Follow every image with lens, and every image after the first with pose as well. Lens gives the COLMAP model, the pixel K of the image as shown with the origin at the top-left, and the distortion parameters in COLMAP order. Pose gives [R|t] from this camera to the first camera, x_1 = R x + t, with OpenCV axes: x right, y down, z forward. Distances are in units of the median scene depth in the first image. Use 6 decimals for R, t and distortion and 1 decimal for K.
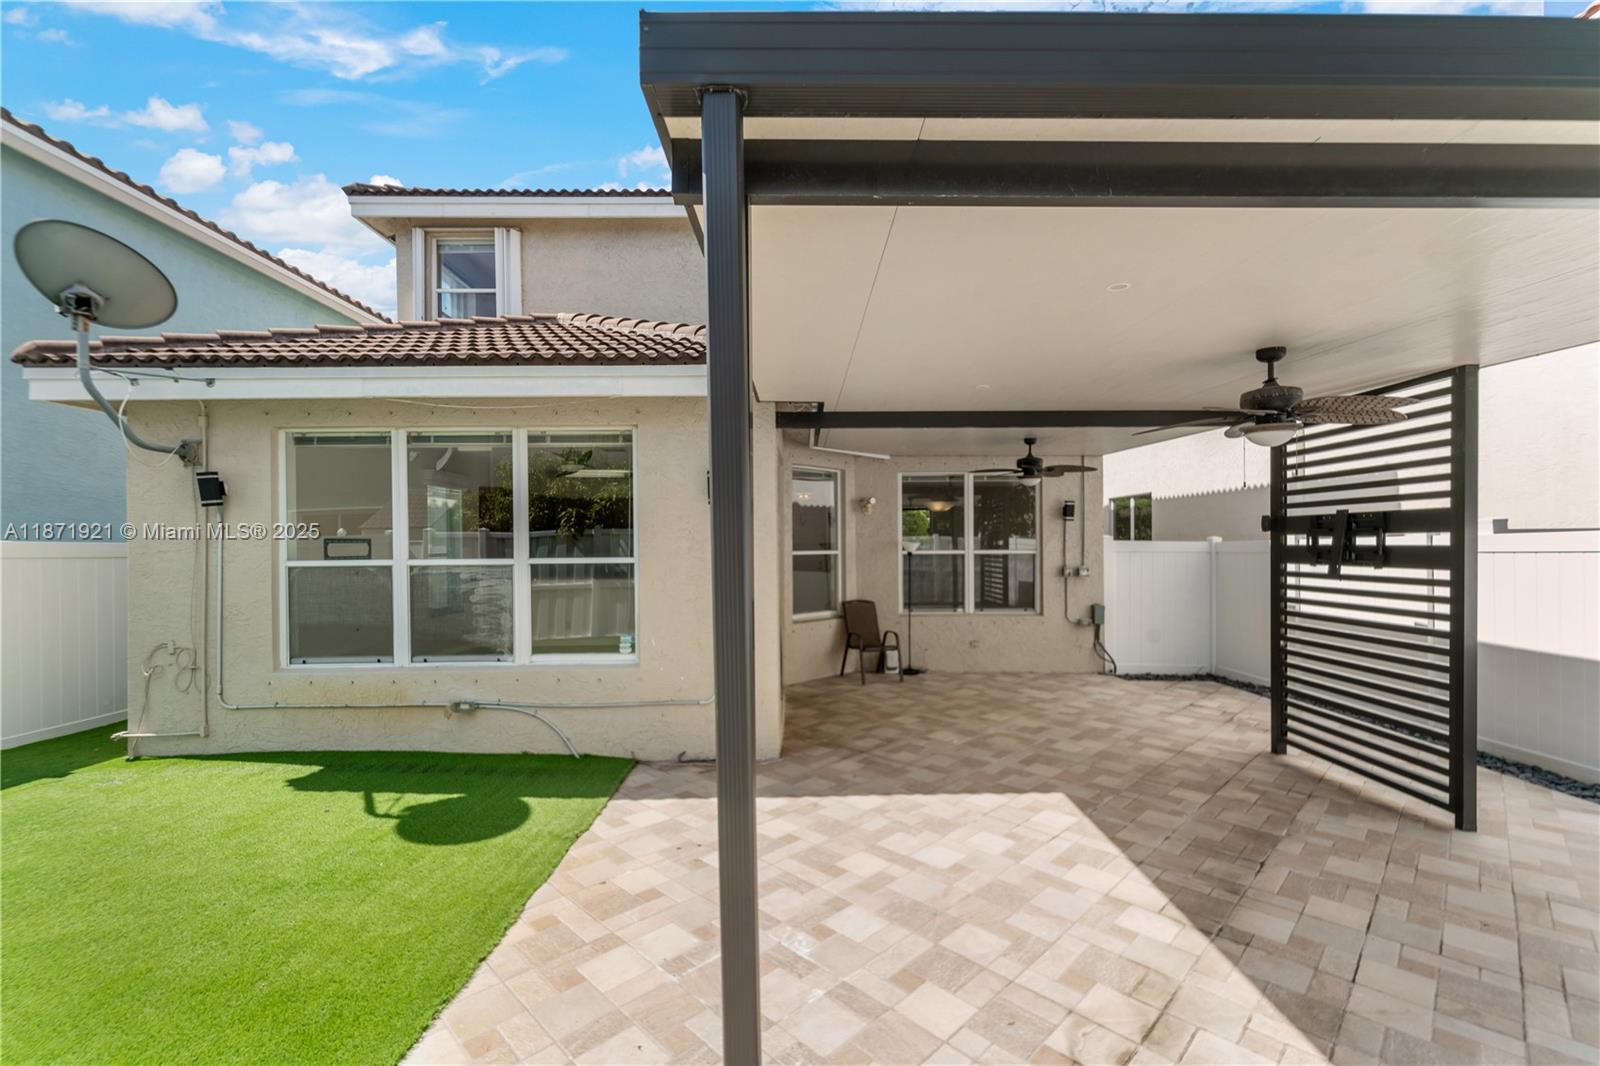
lens RADIAL K [[692.5, 0, 798.0], [0, 692.5, 536.0], [0, 0, 1]] dist [0.000876, -0.000107]
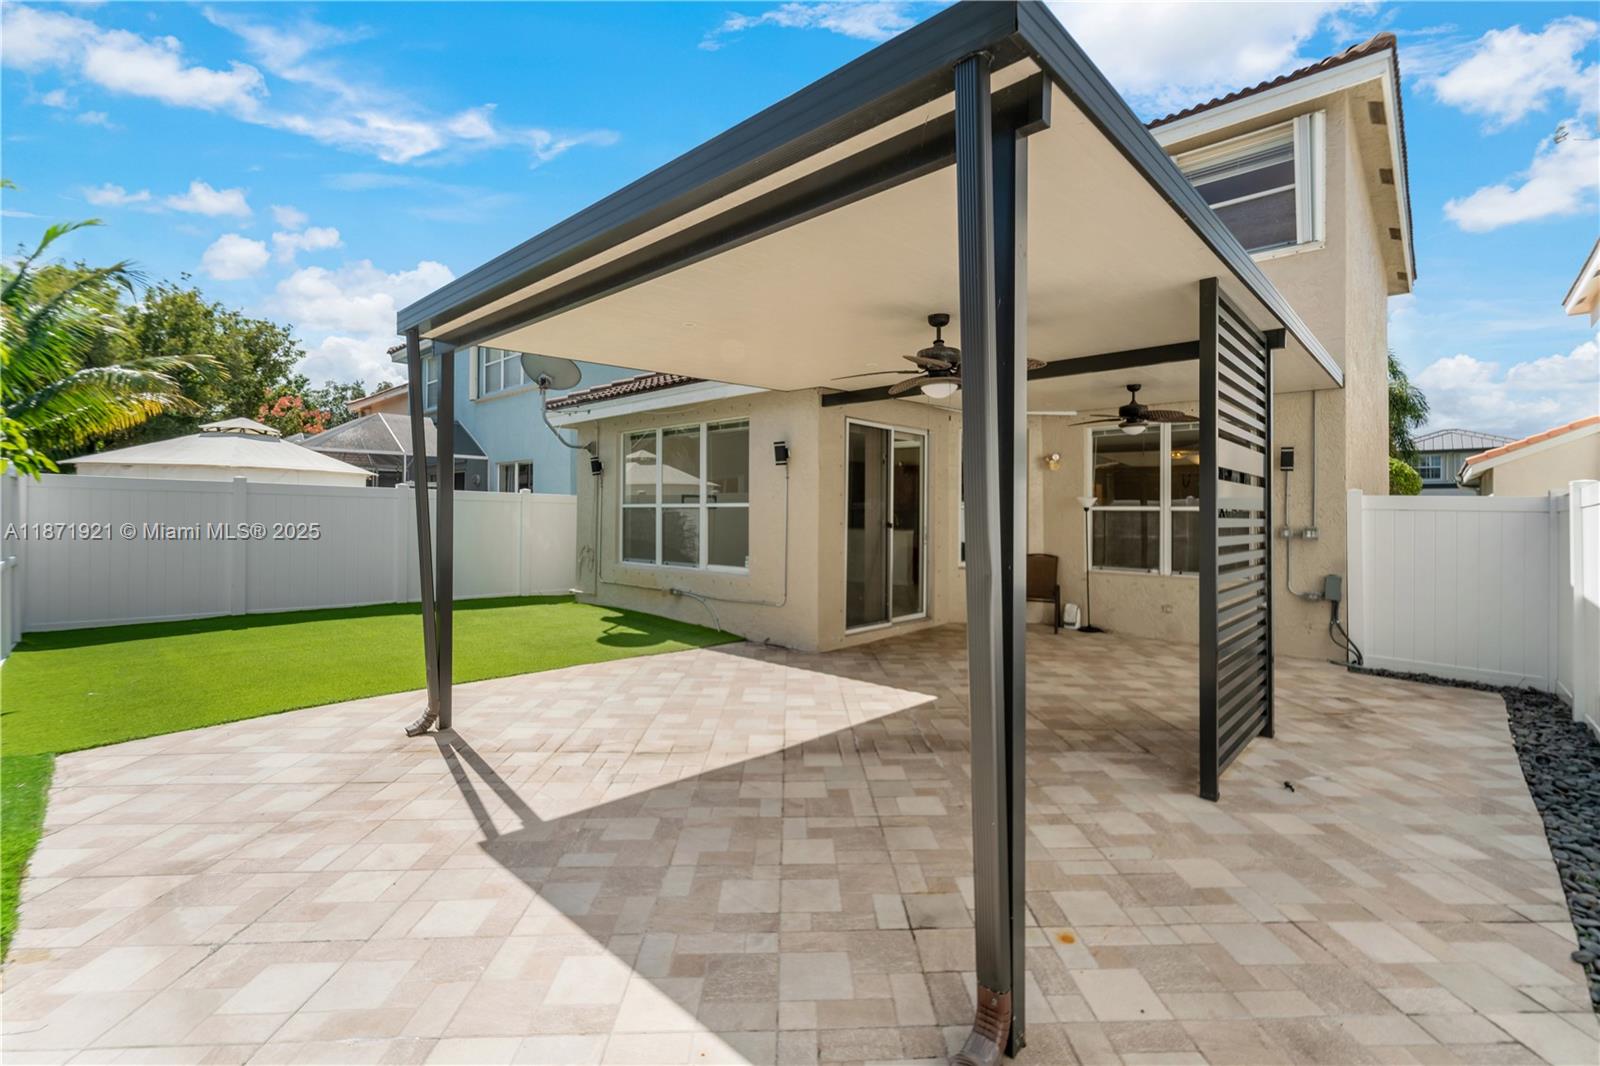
lens RADIAL K [[692.5, 0, 788.4], [0, 692.5, 519.6], [0, 0, 1]] dist [0.000876, -0.000107]
pose [[0.718558, 0.019712, -0.695187, 0.866328], [-0.005578, 0.999729, 0.022582, 0.031932], [0.695444, -0.012349, 0.718474, -0.010347]]
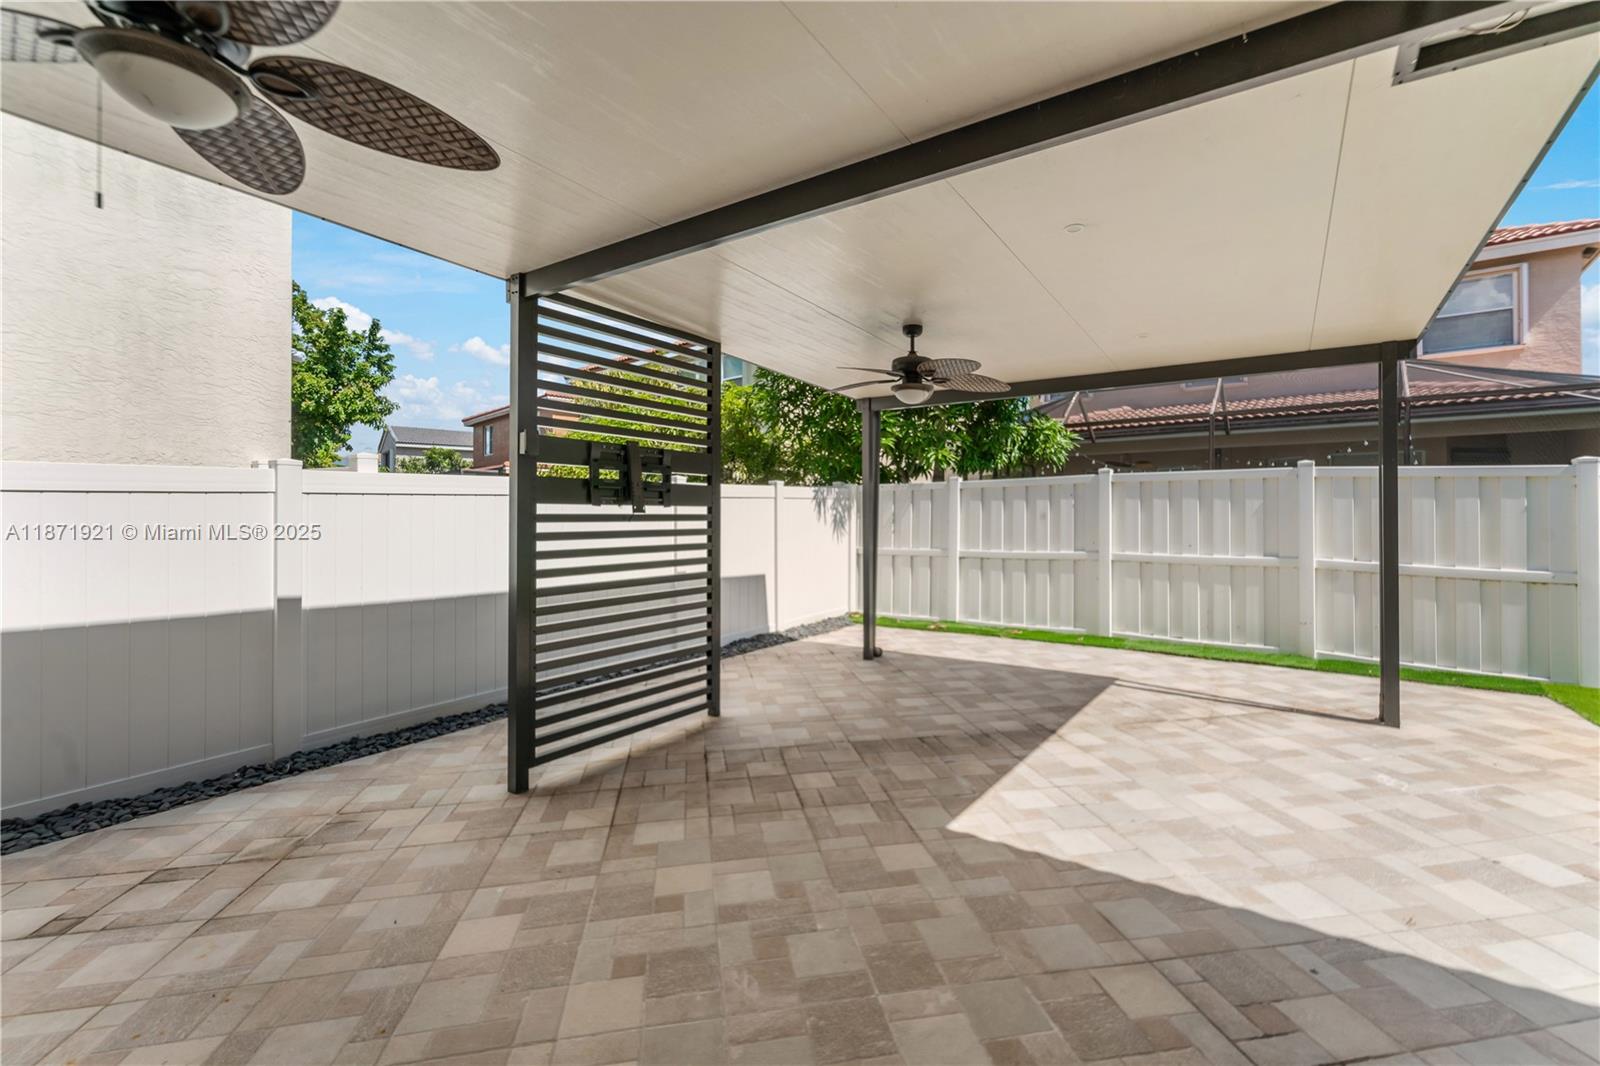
lens RADIAL K [[692.5, 0, 811.6], [0, 692.5, 521.1], [0, 0, 1]] dist [0.000876, -0.000107]
pose [[-0.830683, 0.001649, 0.556744, 0.093608], [-0.000412, 0.999994, -0.003576, 0.059140], [-0.556746, -0.003200, -0.830677, 1.412635]]
